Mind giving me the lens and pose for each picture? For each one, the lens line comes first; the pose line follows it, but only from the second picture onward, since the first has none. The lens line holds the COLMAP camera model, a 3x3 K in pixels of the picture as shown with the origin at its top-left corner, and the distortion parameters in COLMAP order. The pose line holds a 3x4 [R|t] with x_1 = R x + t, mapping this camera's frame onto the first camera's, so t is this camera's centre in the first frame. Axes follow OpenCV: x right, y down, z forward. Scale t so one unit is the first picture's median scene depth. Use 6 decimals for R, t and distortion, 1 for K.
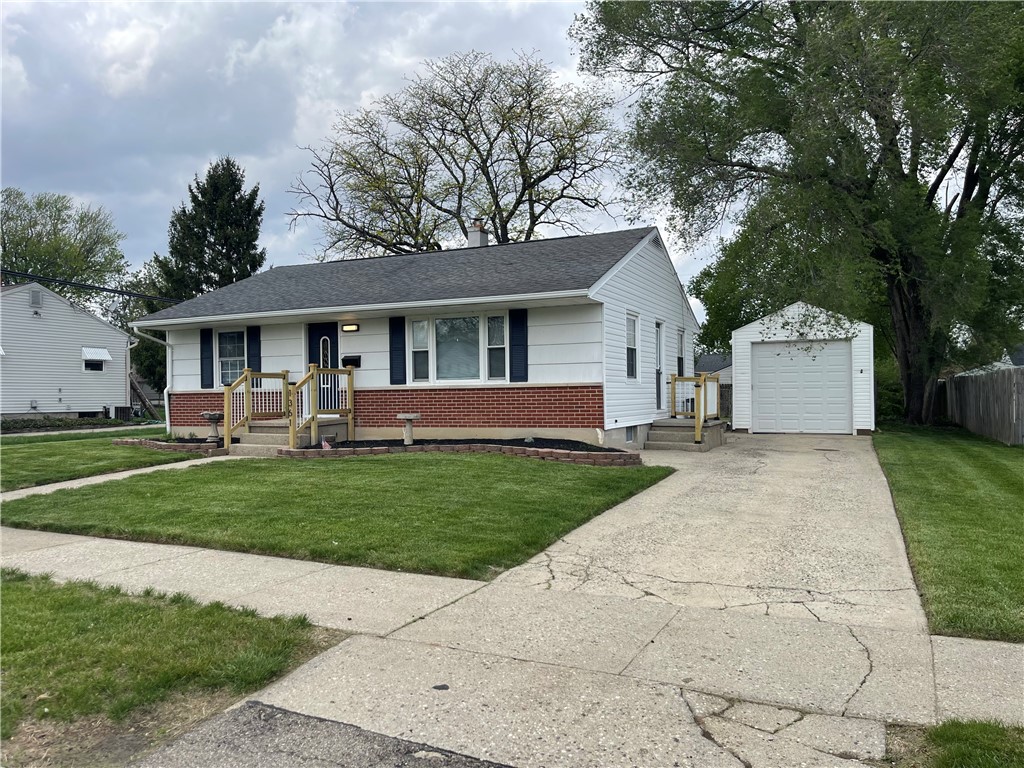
lens RADIAL K [[768.2, 0, 512.0], [0, 768.2, 384.0], [0, 0, 1]] dist [0.052325, -0.075420]
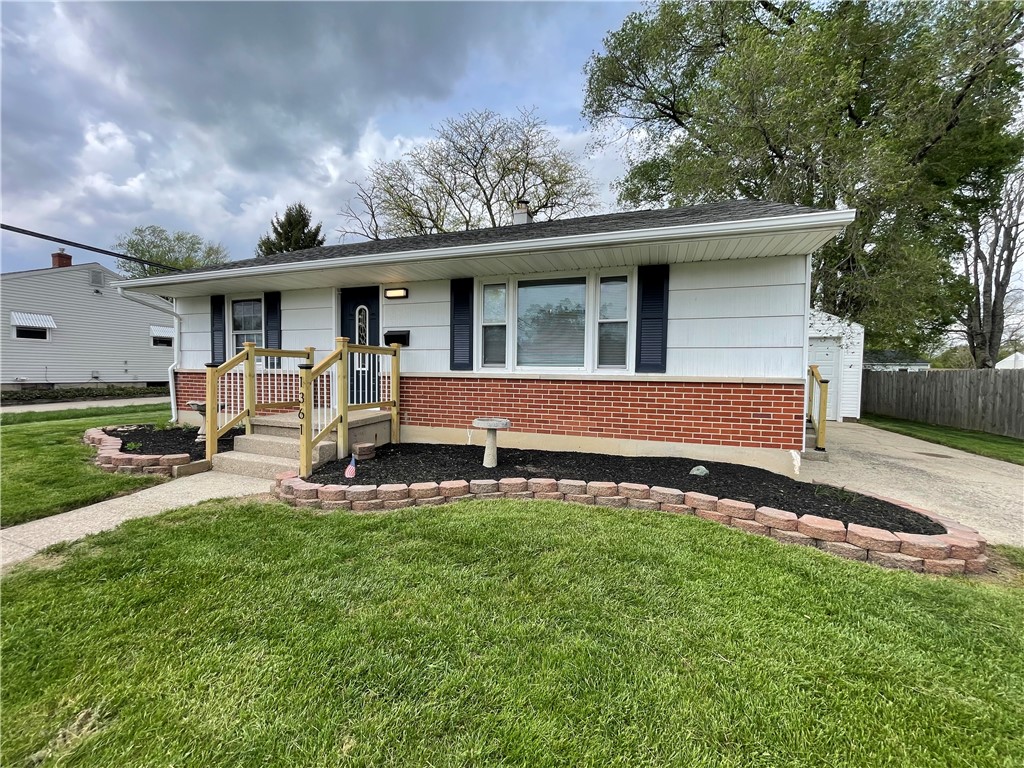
lens RADIAL K [[422.2, 0, 504.6], [0, 422.2, 383.5], [0, 0, 1]] dist [-0.000844, -0.000565]
pose [[0.996637, 0.023987, 0.078358, -0.136869], [-0.027463, 0.998672, 0.043590, -0.005638], [-0.077208, -0.045596, 0.995972, 0.586562]]
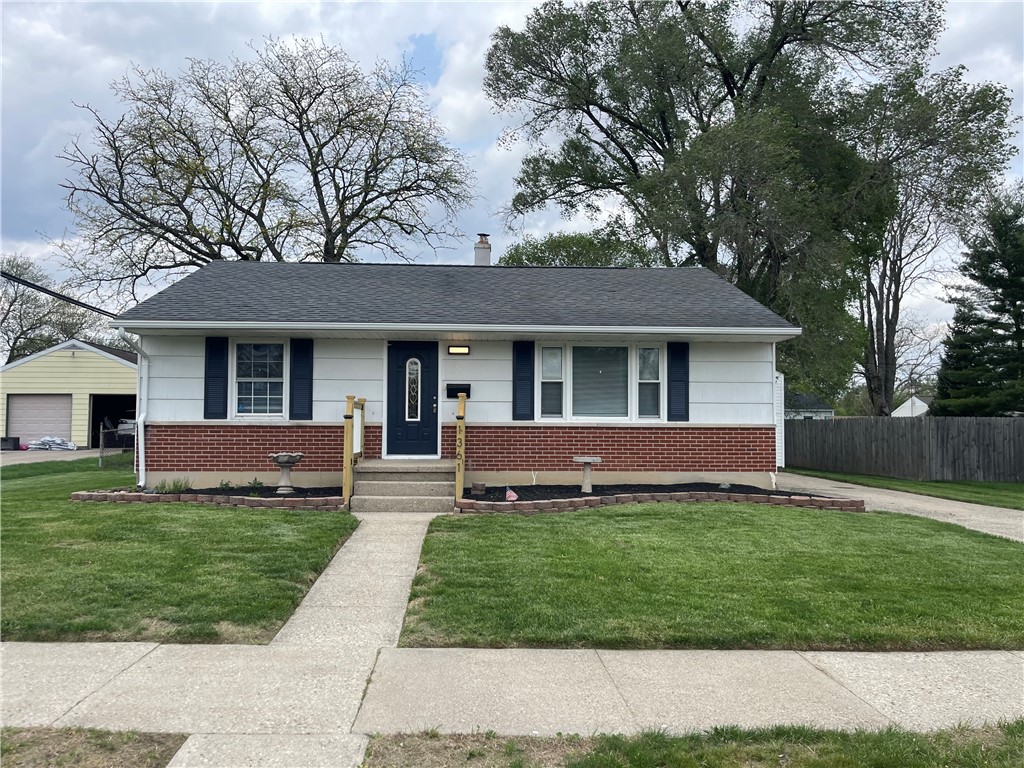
lens RADIAL K [[768.2, 0, 512.0], [0, 768.2, 384.0], [0, 0, 1]] dist [0.052325, -0.075420]
pose [[0.889363, 0.042319, 0.455239, -0.540538], [-0.023954, 0.998652, -0.046037, -0.000003], [-0.456574, 0.030039, 0.889178, 0.251397]]
